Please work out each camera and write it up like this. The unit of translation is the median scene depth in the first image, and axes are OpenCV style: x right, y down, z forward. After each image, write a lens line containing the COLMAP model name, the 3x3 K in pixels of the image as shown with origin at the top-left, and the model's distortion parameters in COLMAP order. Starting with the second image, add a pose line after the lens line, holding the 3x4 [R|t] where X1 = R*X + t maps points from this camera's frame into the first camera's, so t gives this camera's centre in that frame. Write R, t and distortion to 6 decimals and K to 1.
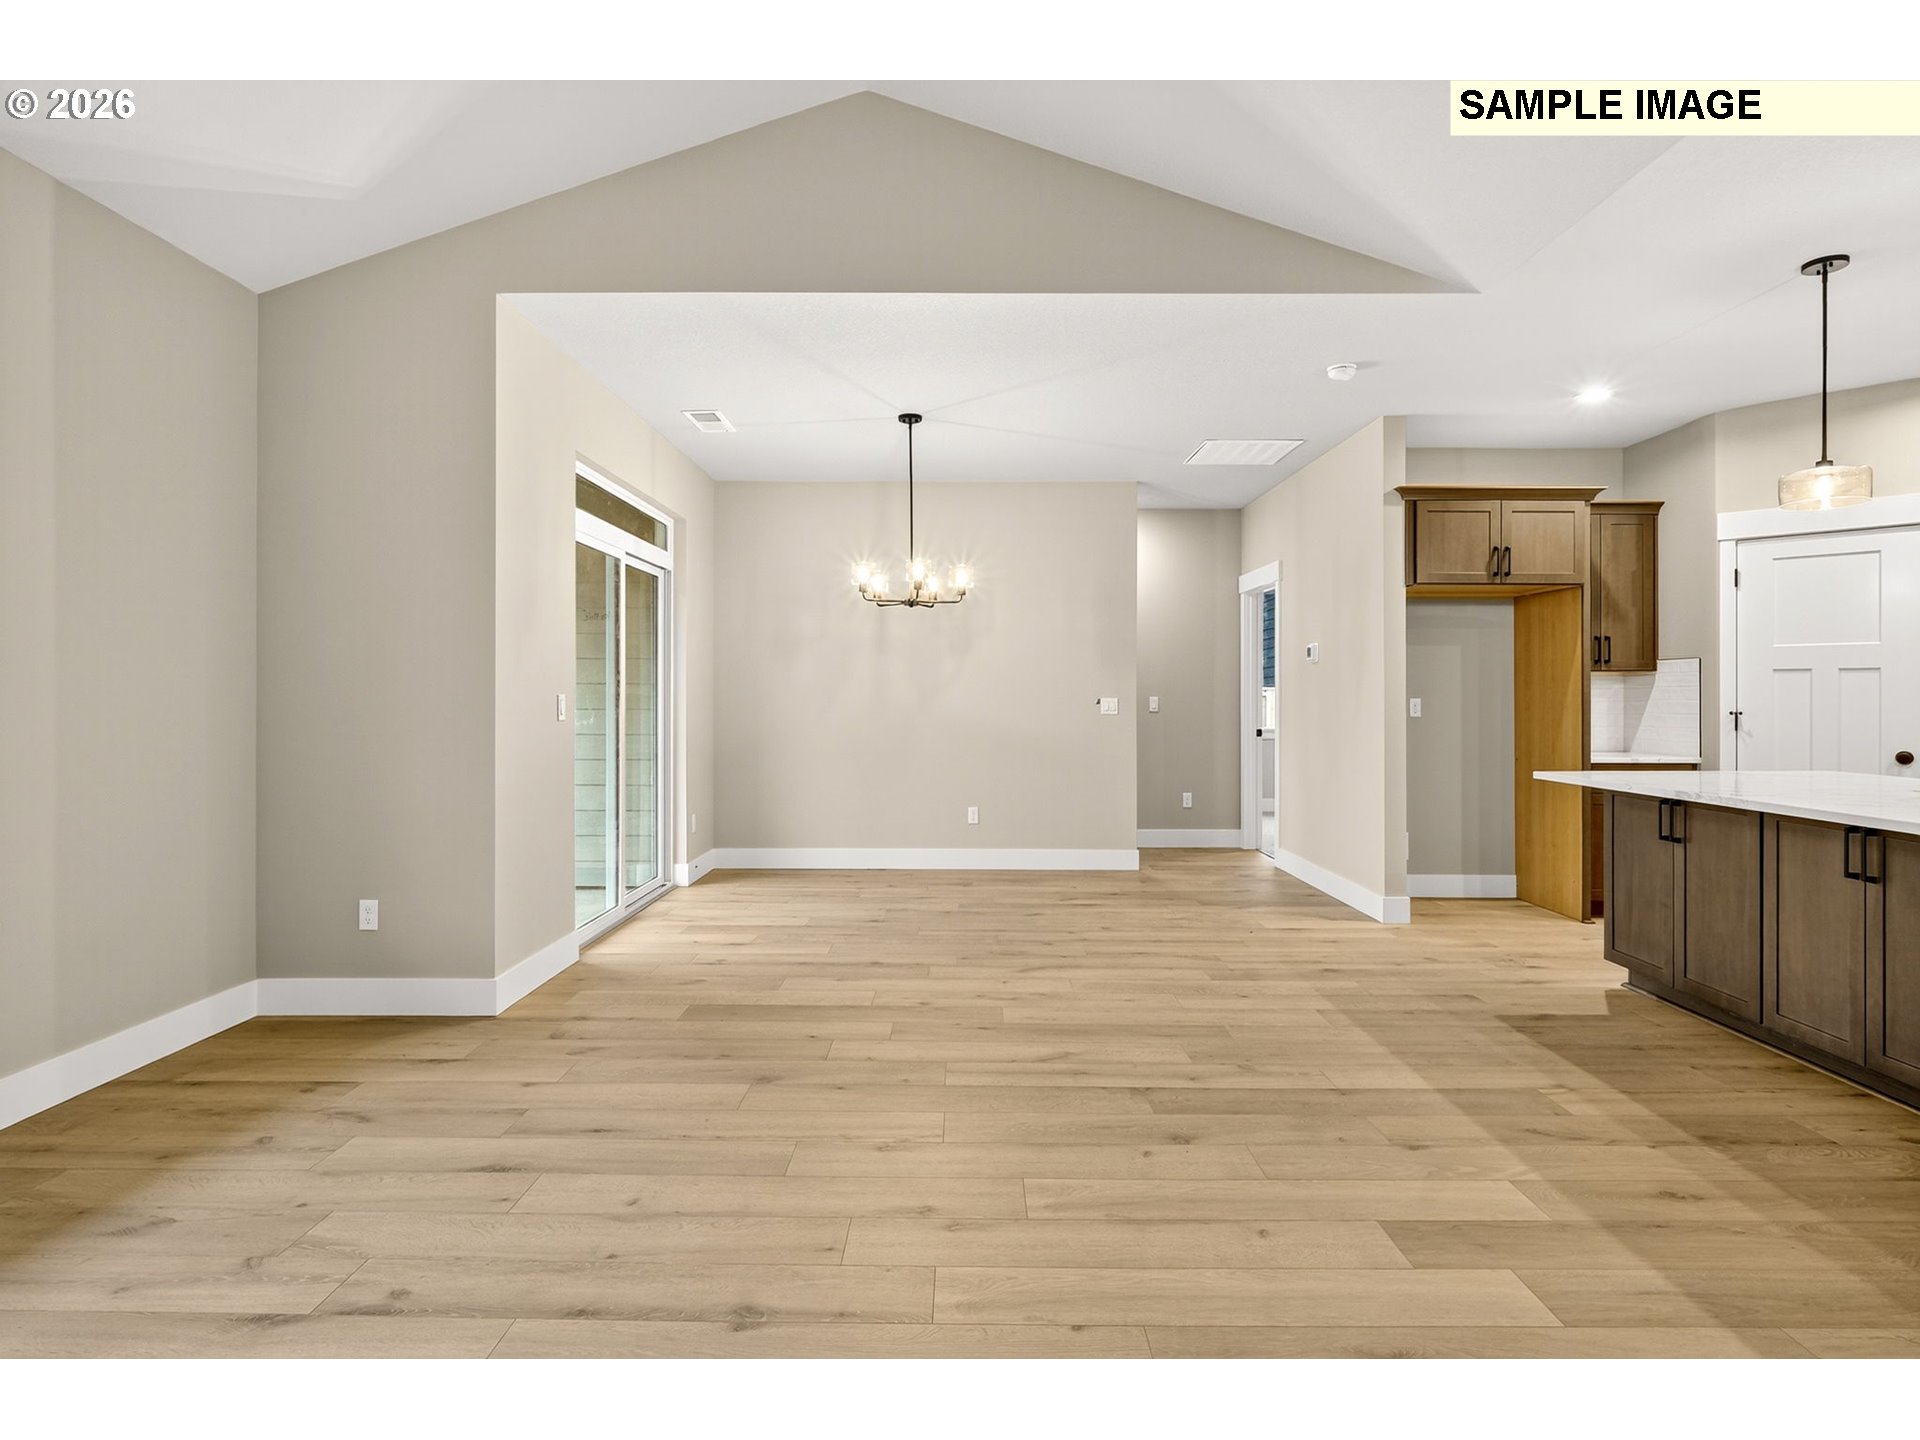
lens RADIAL K [[989.4, 0, 964.8], [0, 989.4, 694.0], [0, 0, 1]] dist [-0.001535, -0.000398]
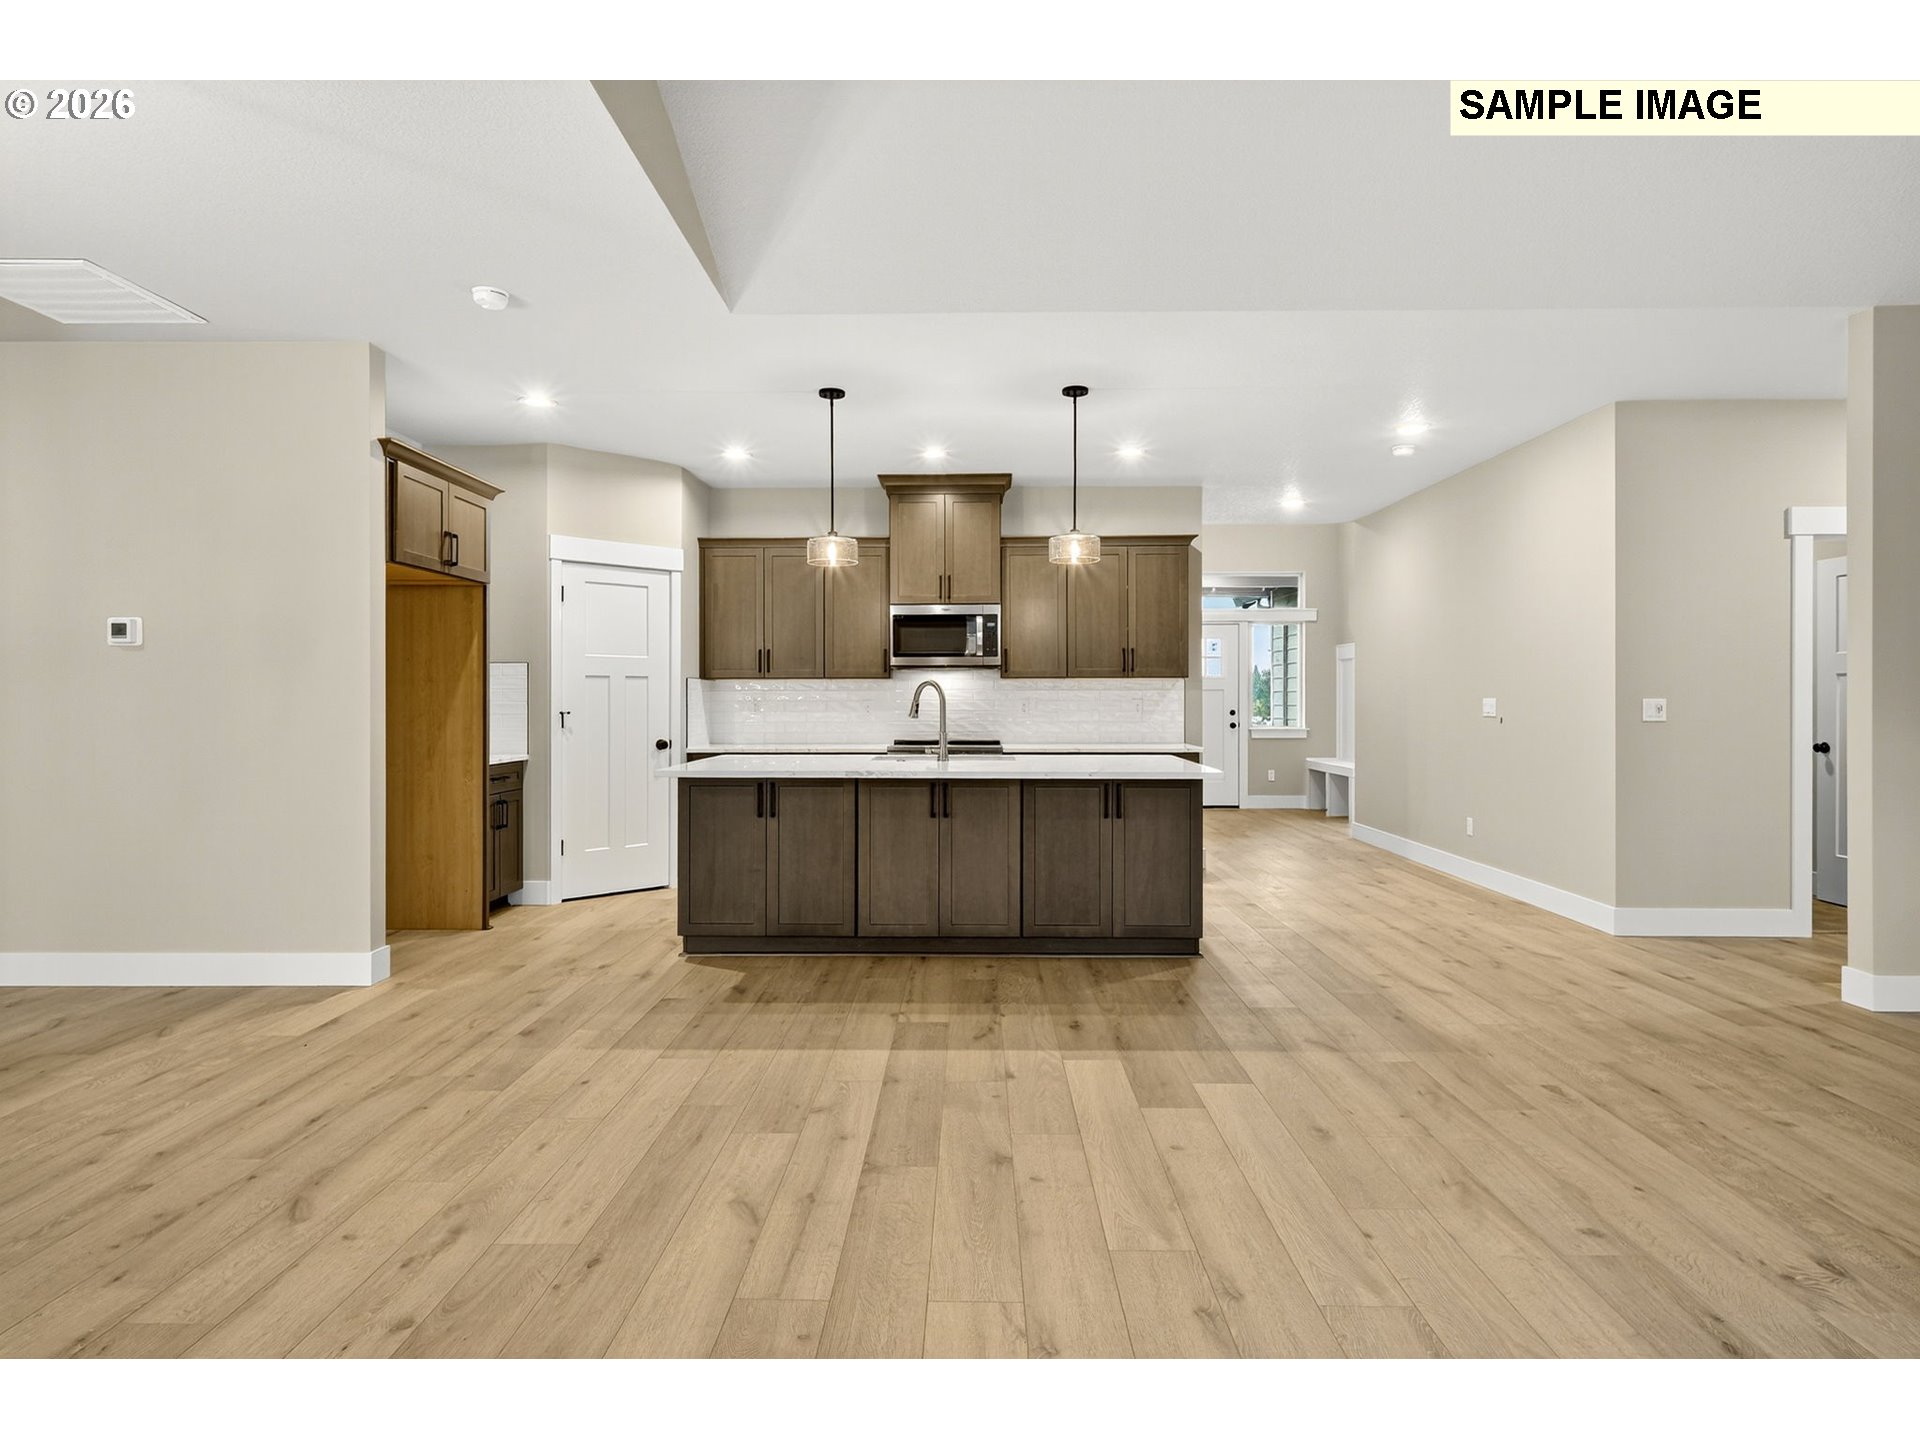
lens RADIAL K [[1043.3, 0, 955.3], [0, 1043.3, 699.2], [0, 0, 1]] dist [0.002936, 0.000322]
pose [[0.016466, -0.000082, 0.999864, -0.648703], [-0.002834, 0.999996, 0.000129, 0.003257], [-0.999860, -0.002836, 0.016465, 0.841972]]
